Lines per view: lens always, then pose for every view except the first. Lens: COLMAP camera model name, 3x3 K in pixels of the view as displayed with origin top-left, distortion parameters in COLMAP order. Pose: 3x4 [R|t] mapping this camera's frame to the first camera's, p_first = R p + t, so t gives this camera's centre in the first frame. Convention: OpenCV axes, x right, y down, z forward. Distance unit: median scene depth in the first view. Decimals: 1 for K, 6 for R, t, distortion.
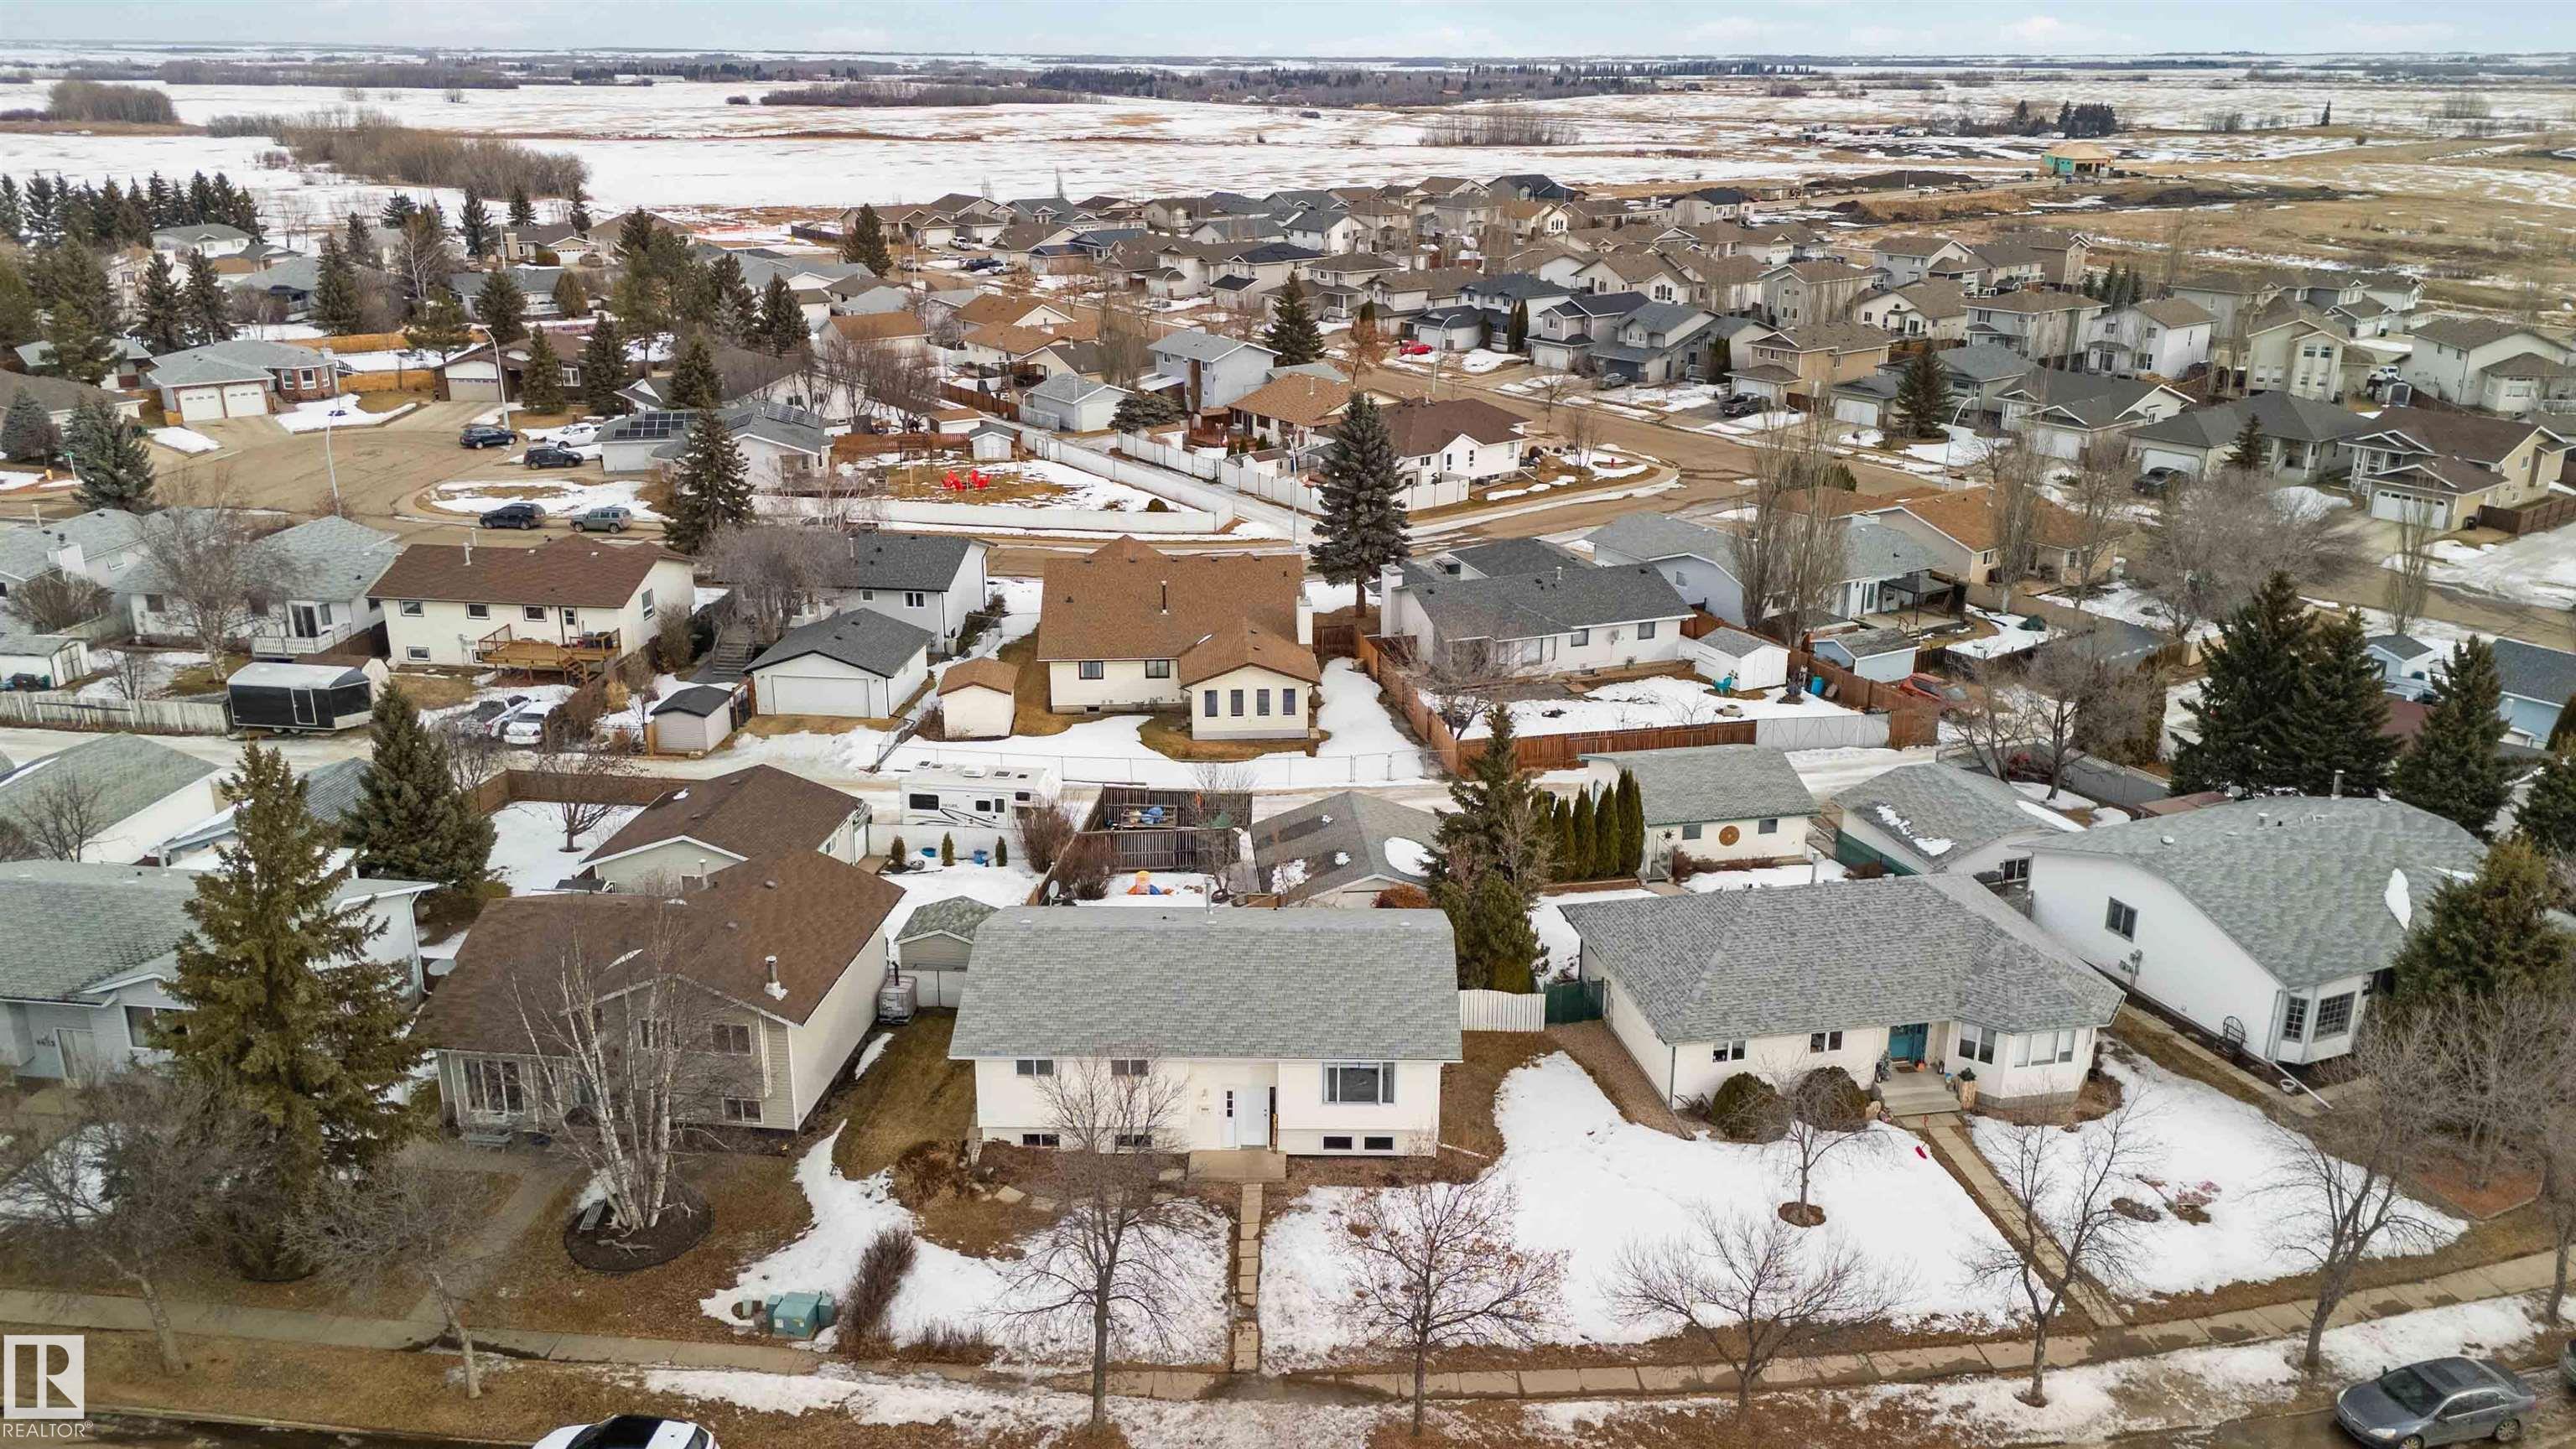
lens RADIAL K [[1892.5, 0, 1297.0], [0, 1892.5, 680.5], [0, 0, 1]] dist [0.099197, -0.096792]
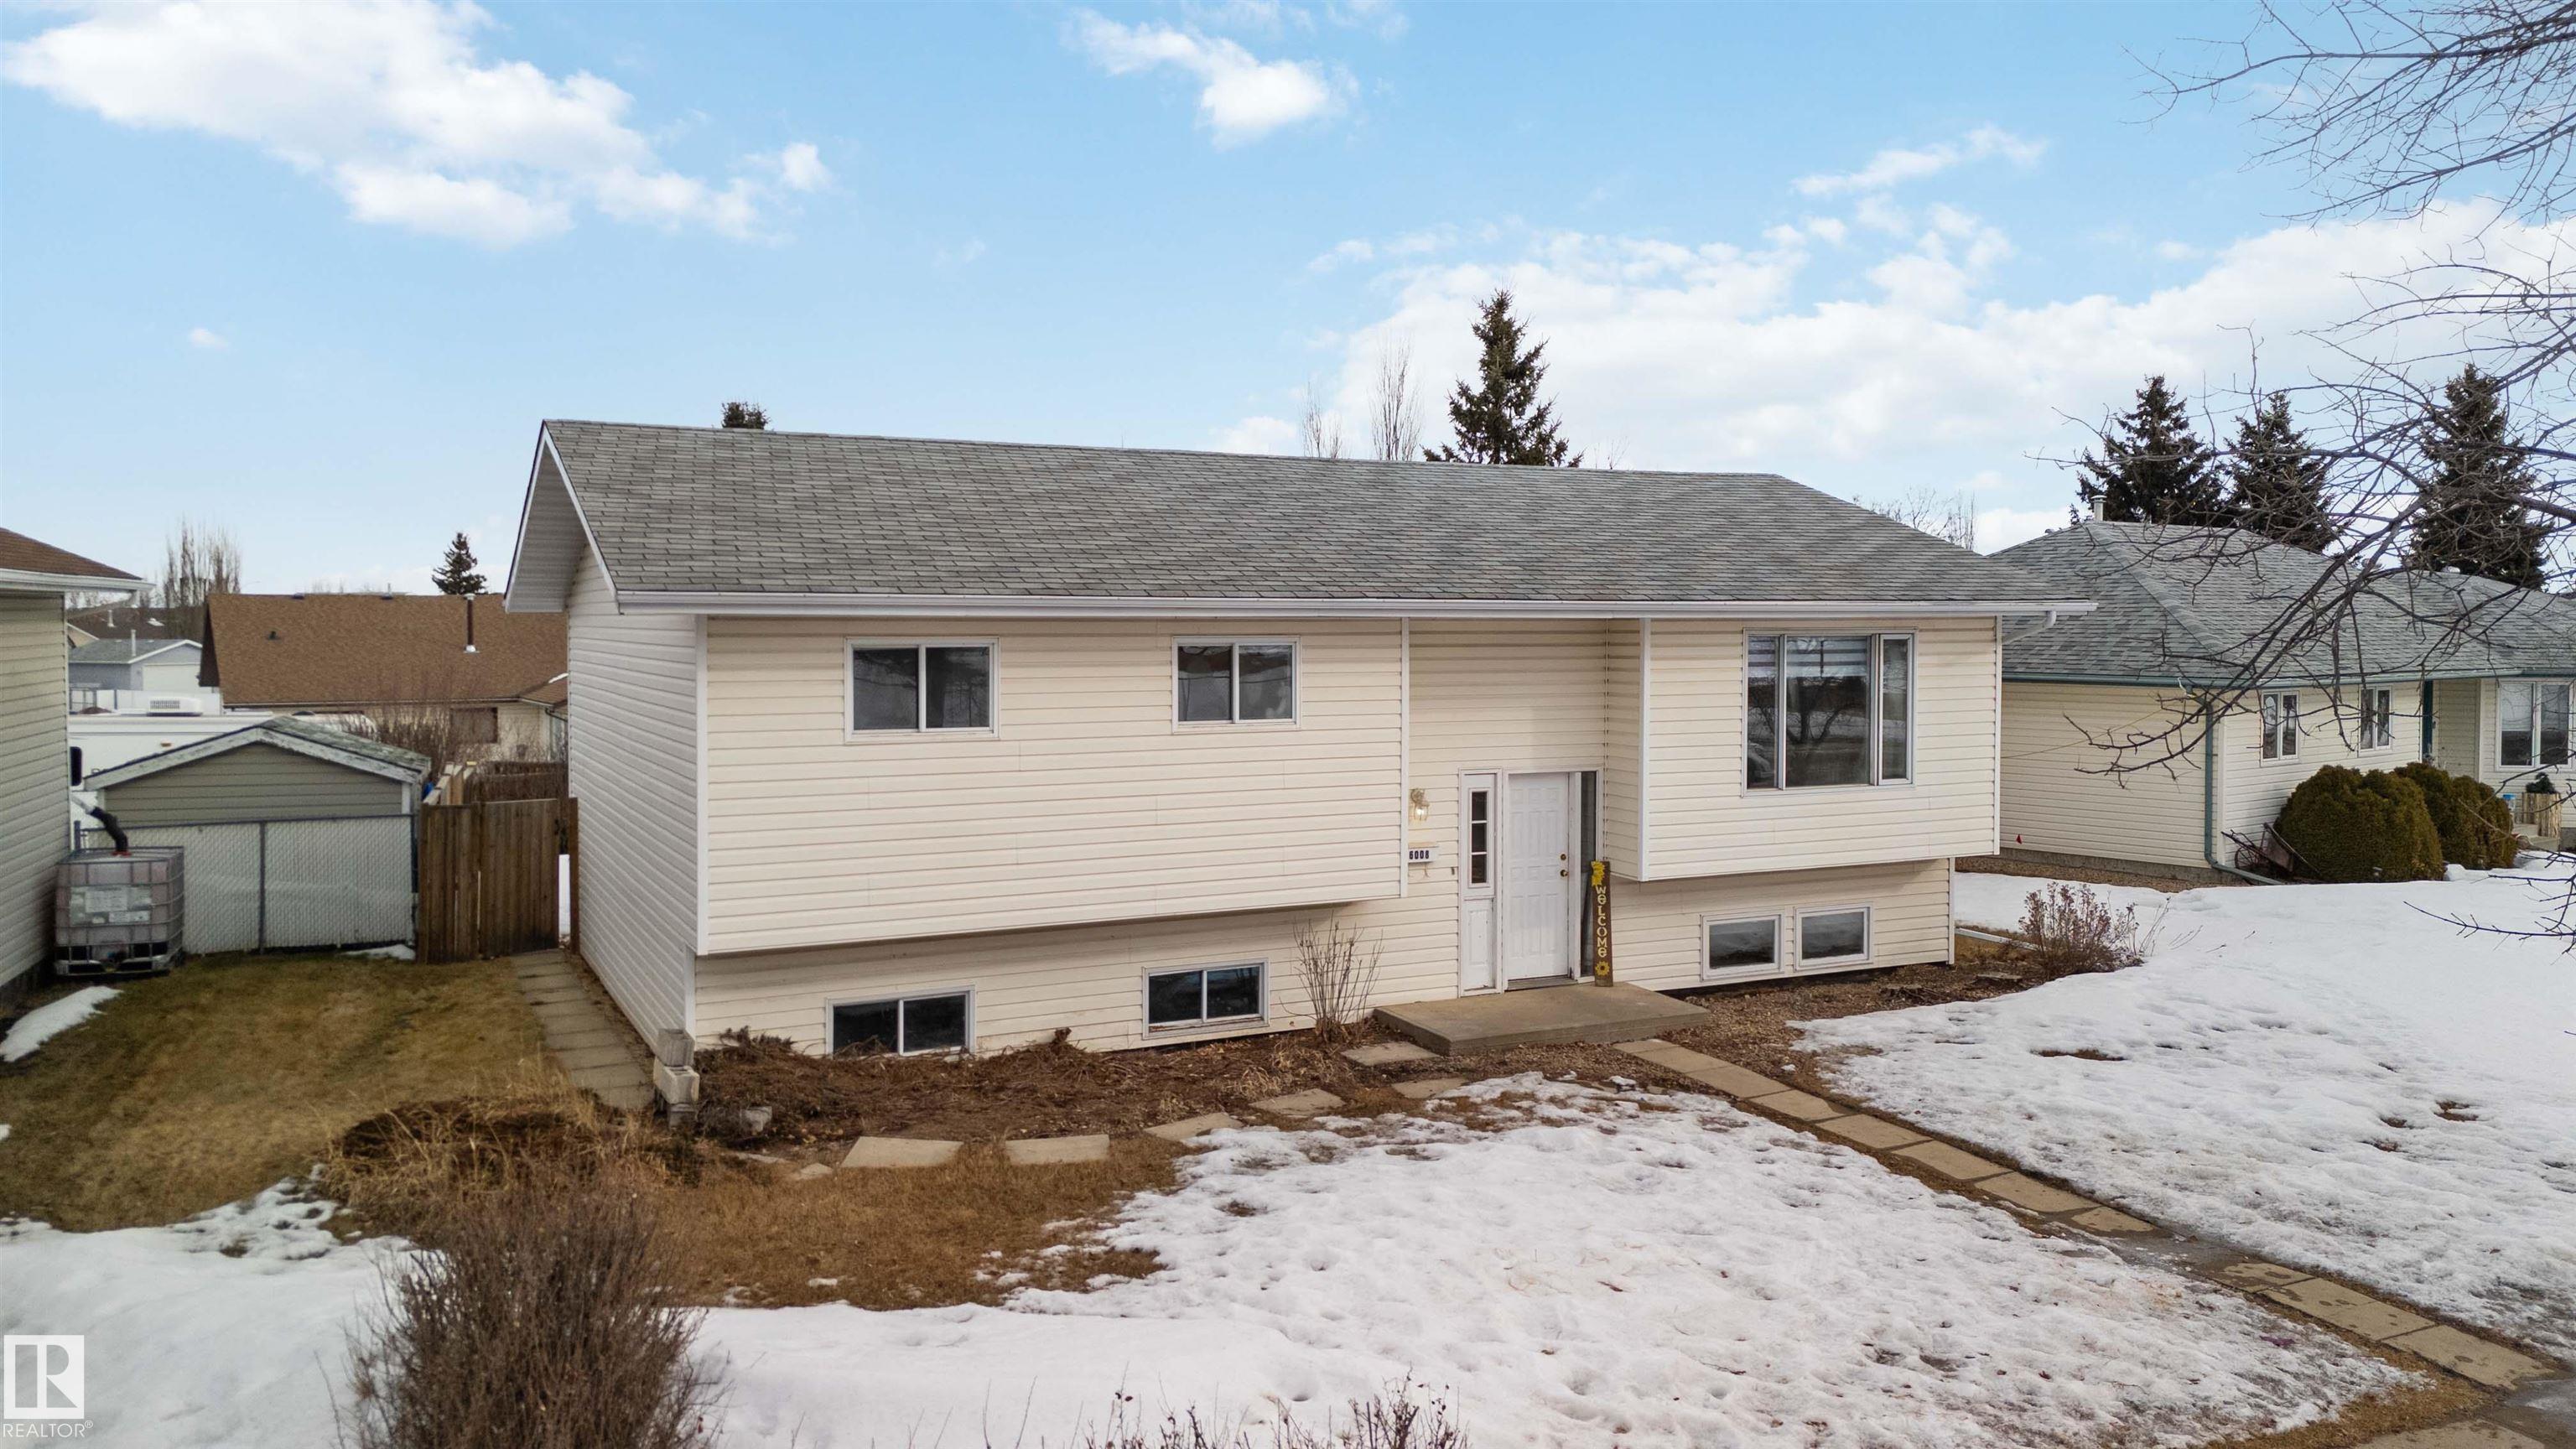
lens RADIAL K [[1891.7, 0, 1292.5], [0, 1891.7, 720.0], [0, 0, 1]] dist [0.049826, -0.009392]
pose [[0.885567, -0.027163, 0.463716, -0.114570], [0.146988, 0.963378, -0.224273, 0.146193], [-0.440642, 0.266769, 0.857128, 0.394909]]
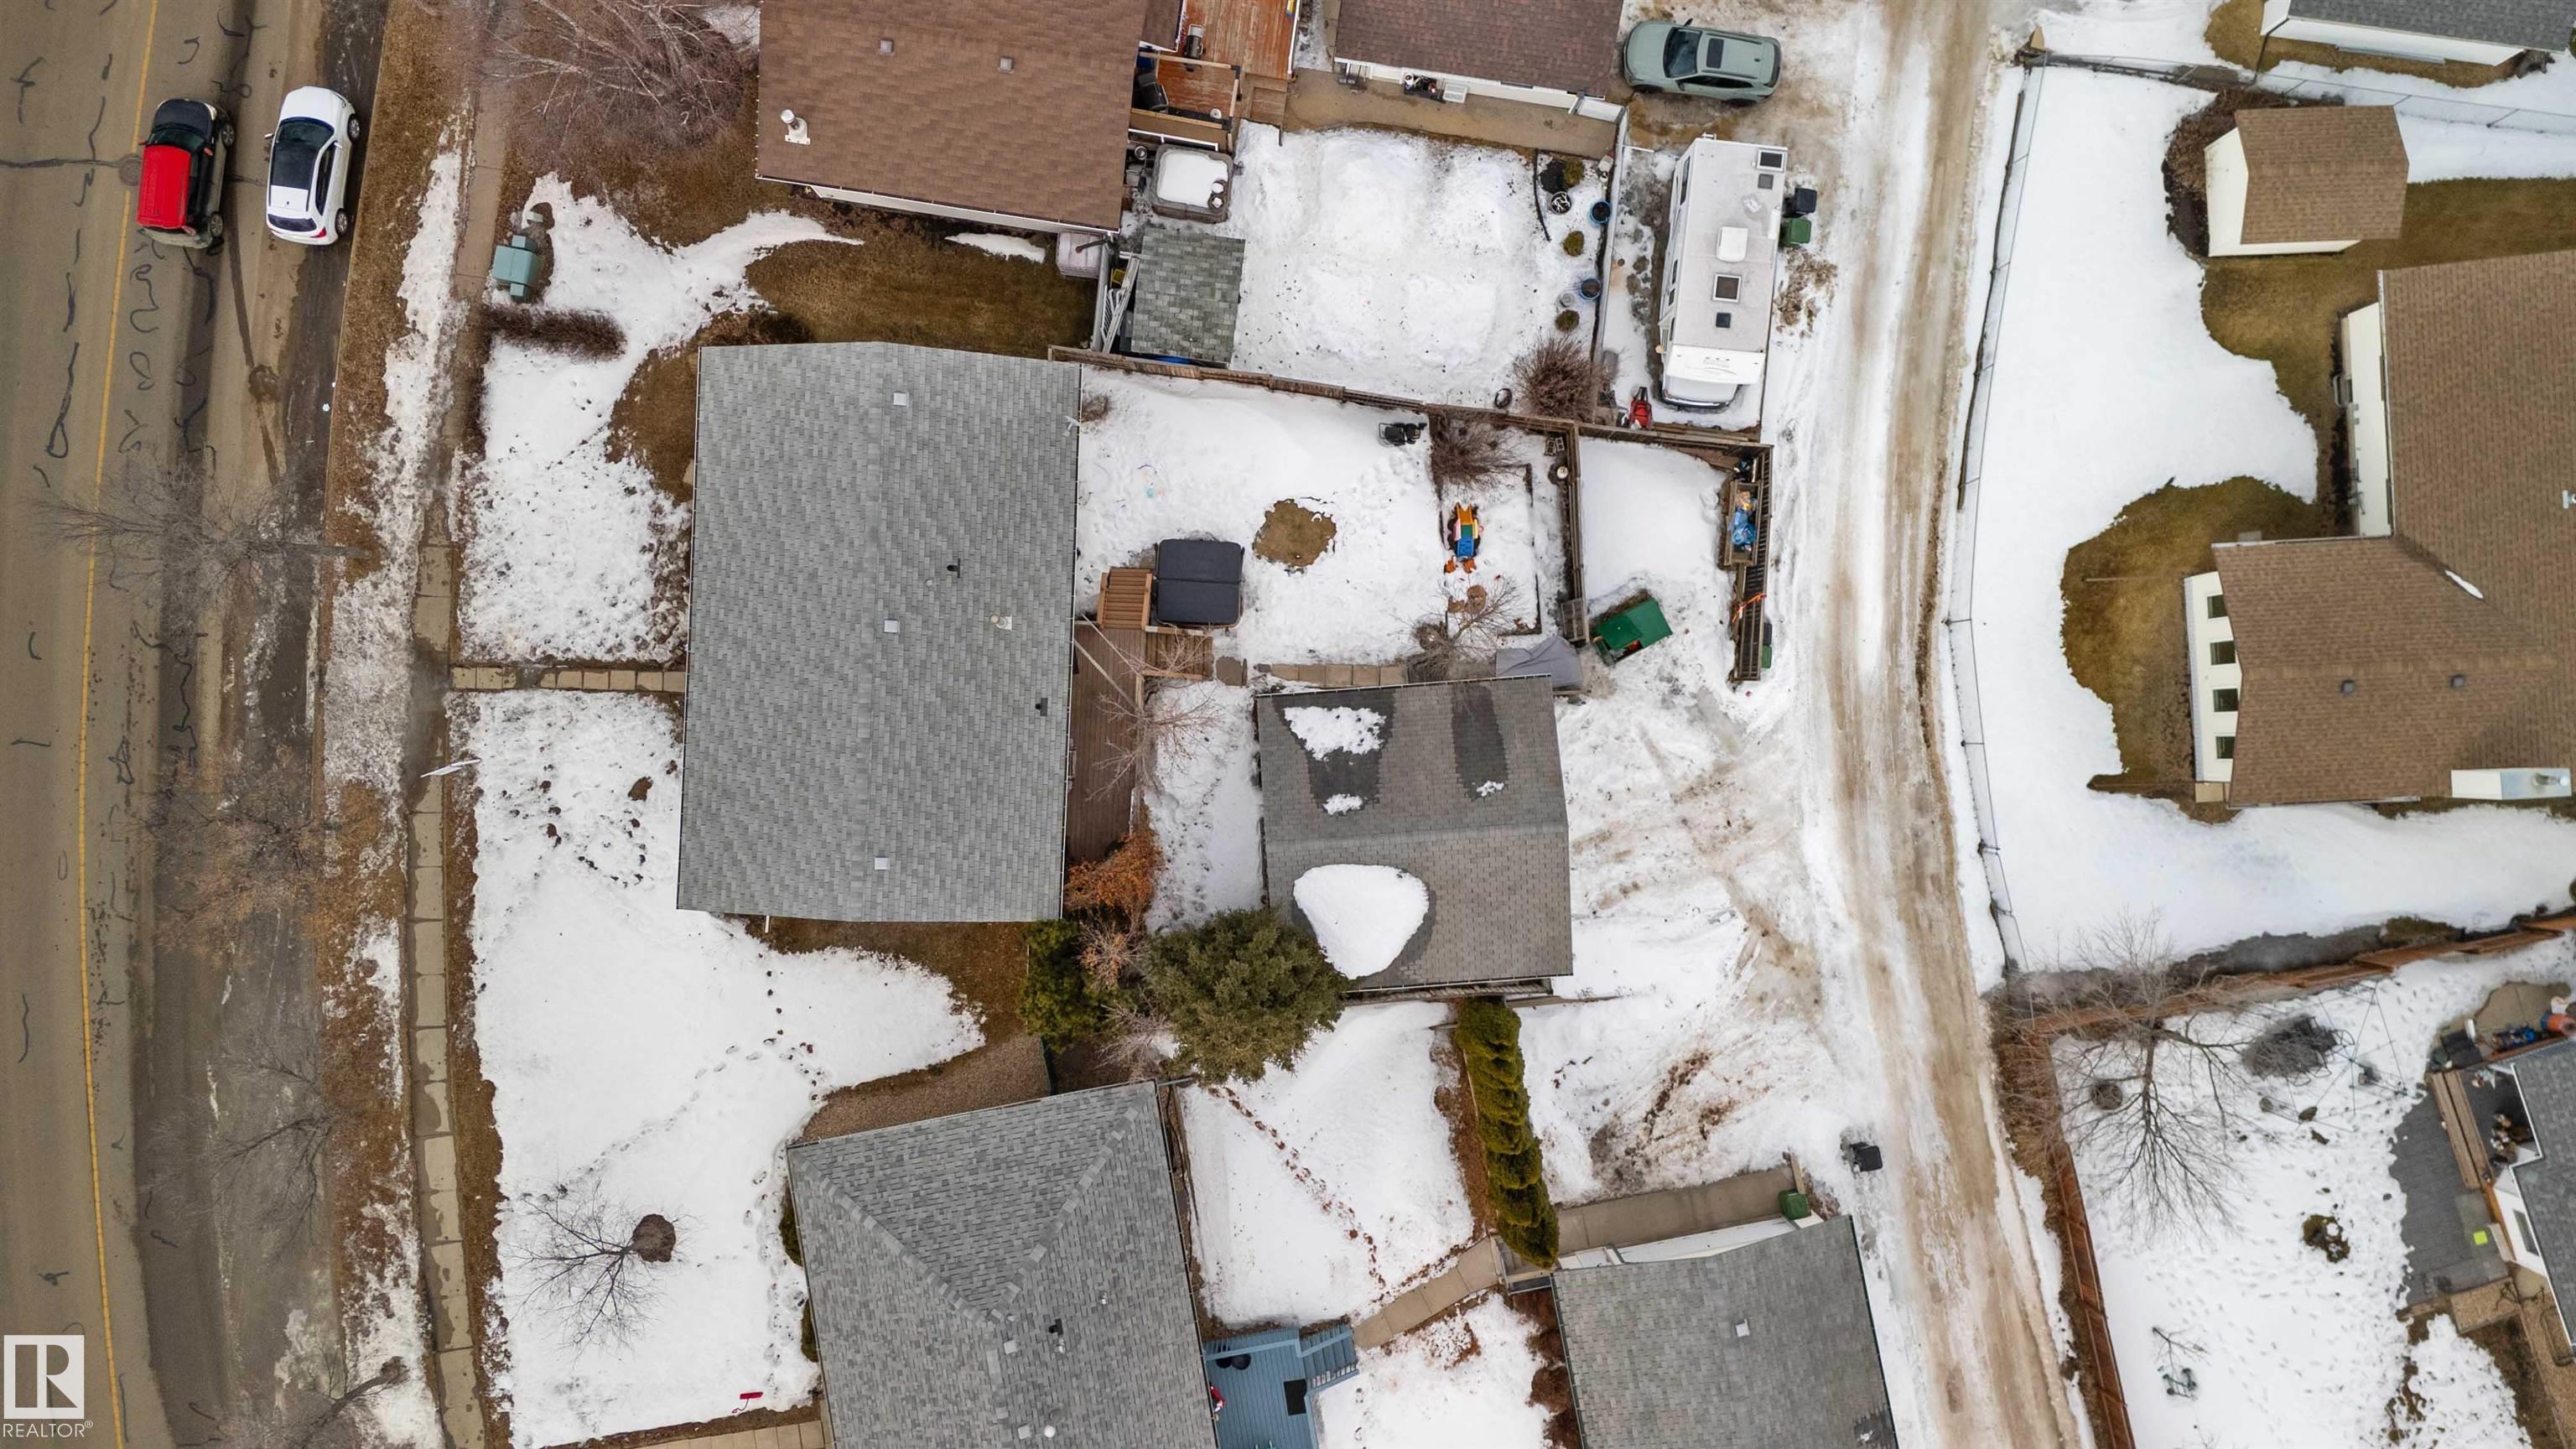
lens RADIAL K [[1891.7, 0, 1292.5], [0, 1891.7, 720.0], [0, 0, 1]] dist [0.049826, -0.009392]
pose [[-0.020999, 0.999418, -0.026879, 0.008039], [-0.318591, 0.018794, 0.947706, -0.395297], [0.947660, 0.028465, 0.318010, 0.512679]]
